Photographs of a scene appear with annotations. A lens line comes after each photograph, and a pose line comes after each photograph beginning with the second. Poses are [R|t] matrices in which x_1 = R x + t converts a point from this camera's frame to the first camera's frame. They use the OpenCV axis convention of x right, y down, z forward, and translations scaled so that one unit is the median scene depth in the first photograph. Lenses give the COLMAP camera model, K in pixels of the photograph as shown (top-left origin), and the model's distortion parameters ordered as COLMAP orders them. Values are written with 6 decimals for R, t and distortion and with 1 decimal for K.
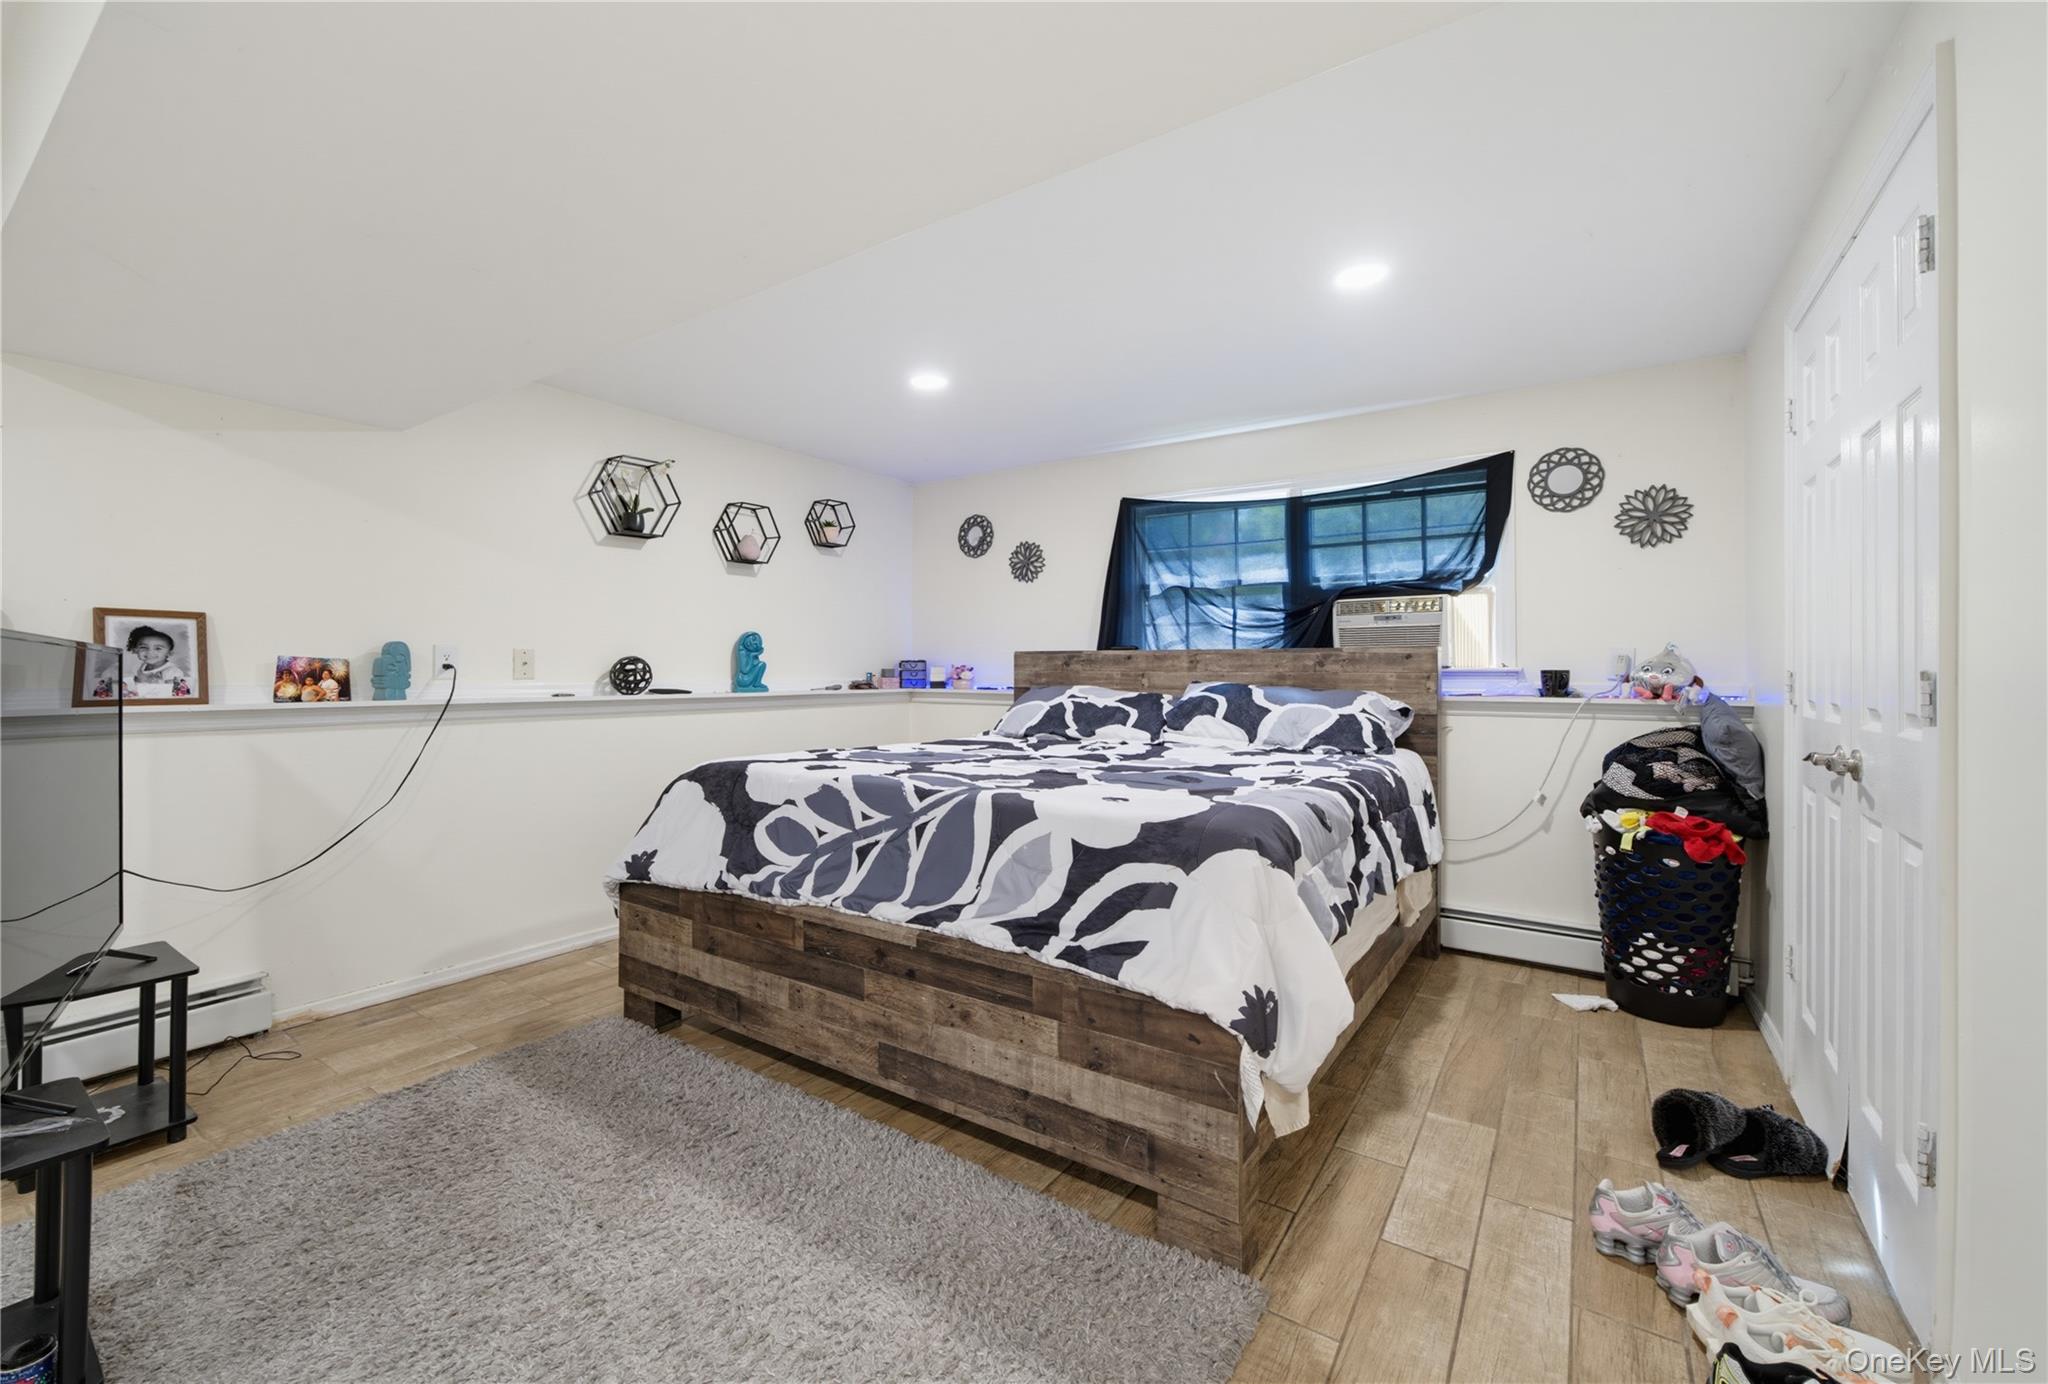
lens RADIAL K [[856.5, 0, 1024.3], [0, 856.5, 656.4], [0, 0, 1]] dist [-0.001704, 0.000480]
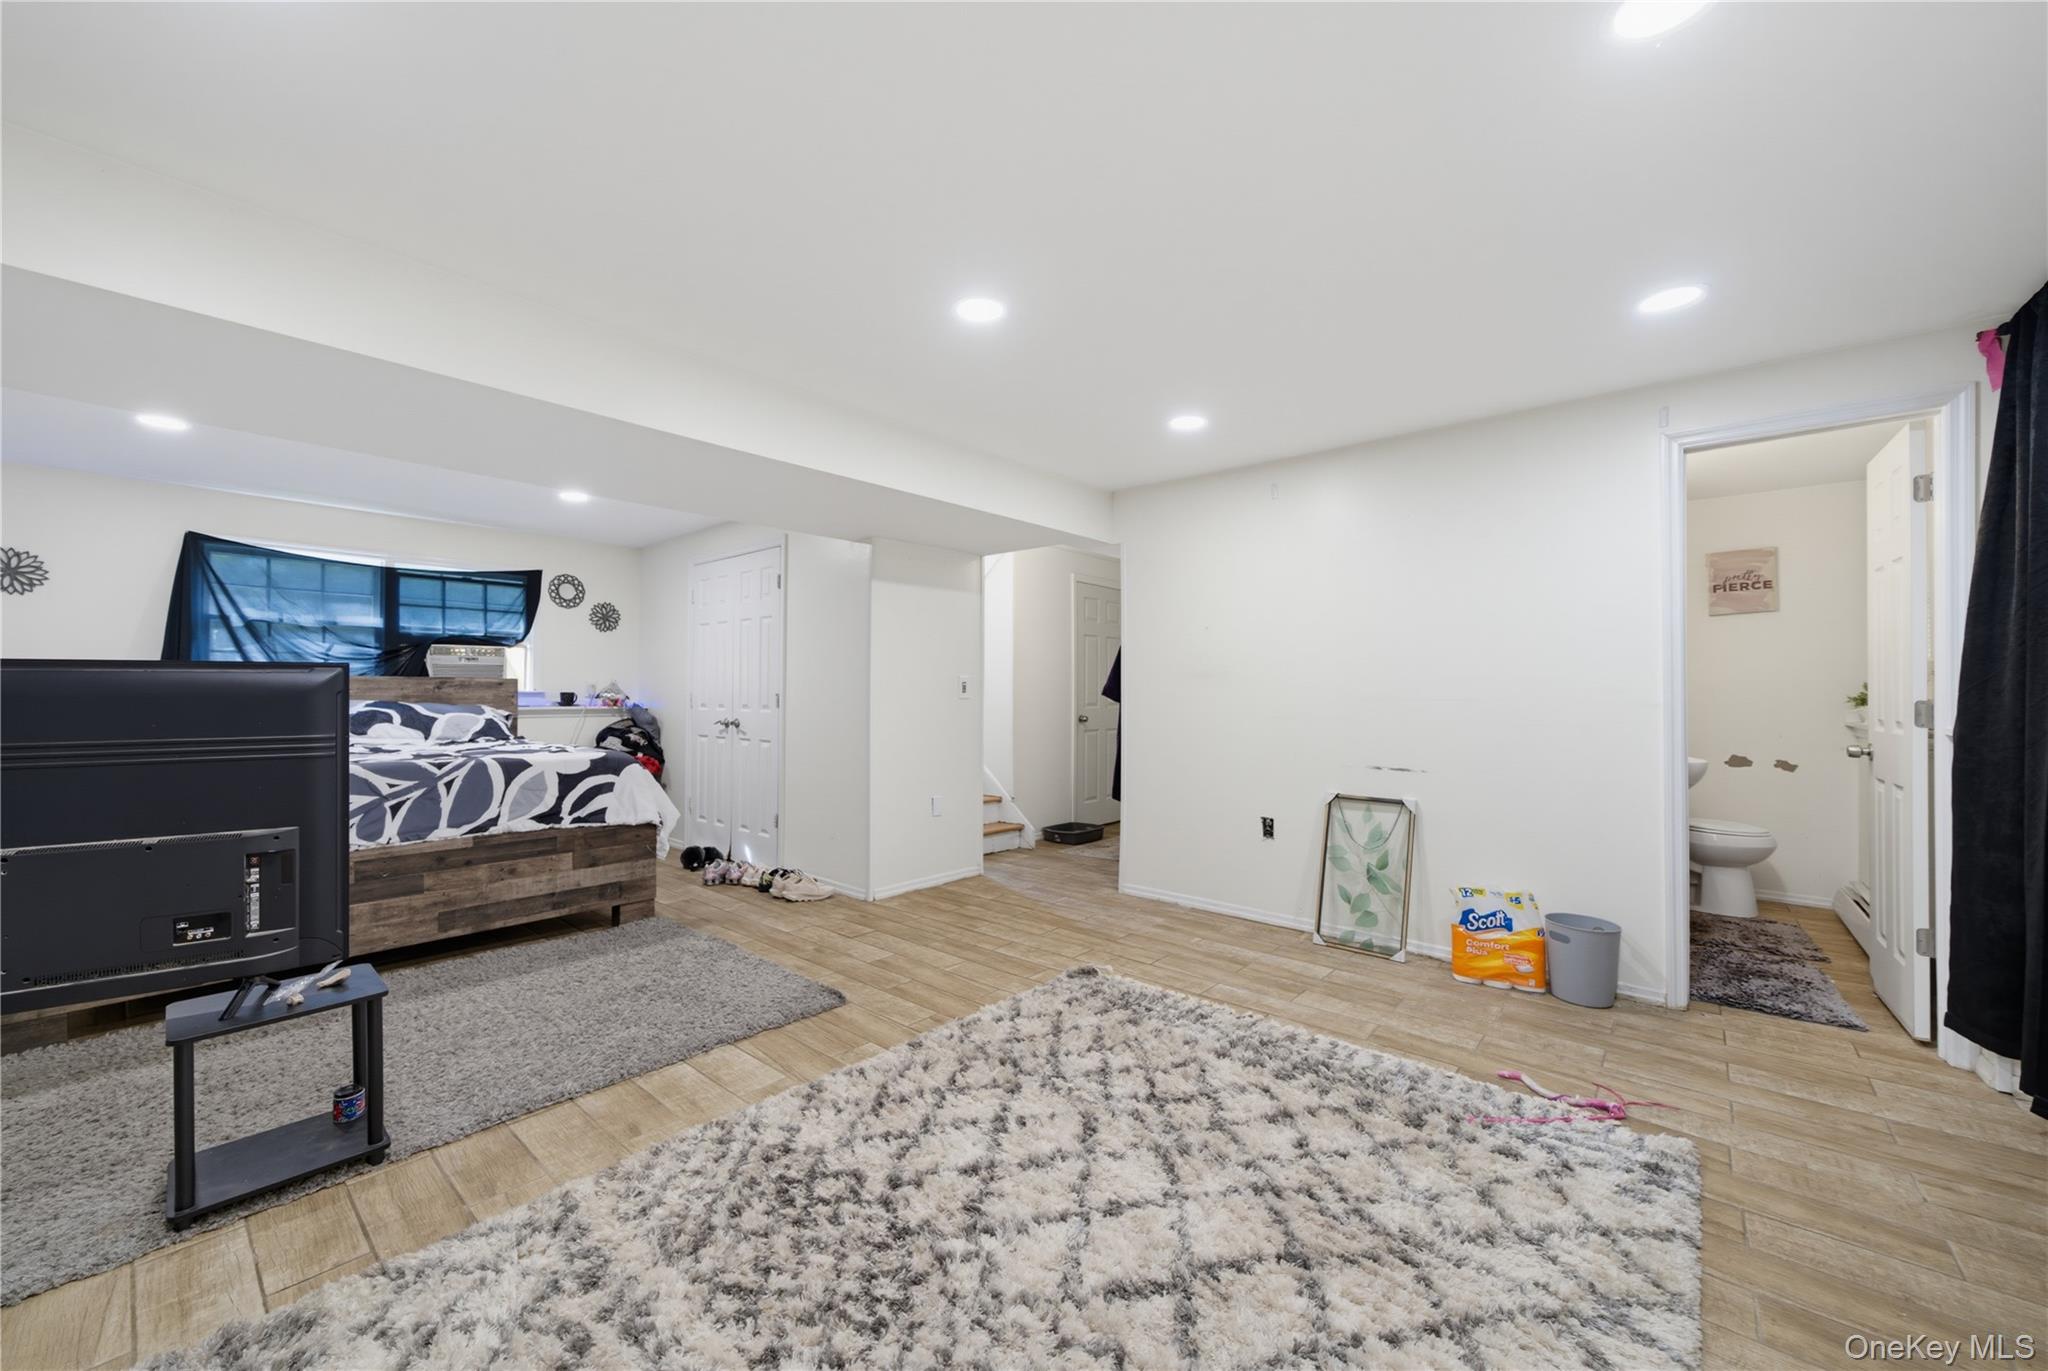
lens RADIAL K [[763.8, 0, 1015.2], [0, 763.8, 703.6], [0, 0, 1]] dist [-0.000612, -0.000012]
pose [[0.110778, -0.013148, 0.993758, -1.032731], [-0.013392, 0.999802, 0.014720, 0.003468], [-0.993755, -0.014939, 0.110580, -0.189701]]
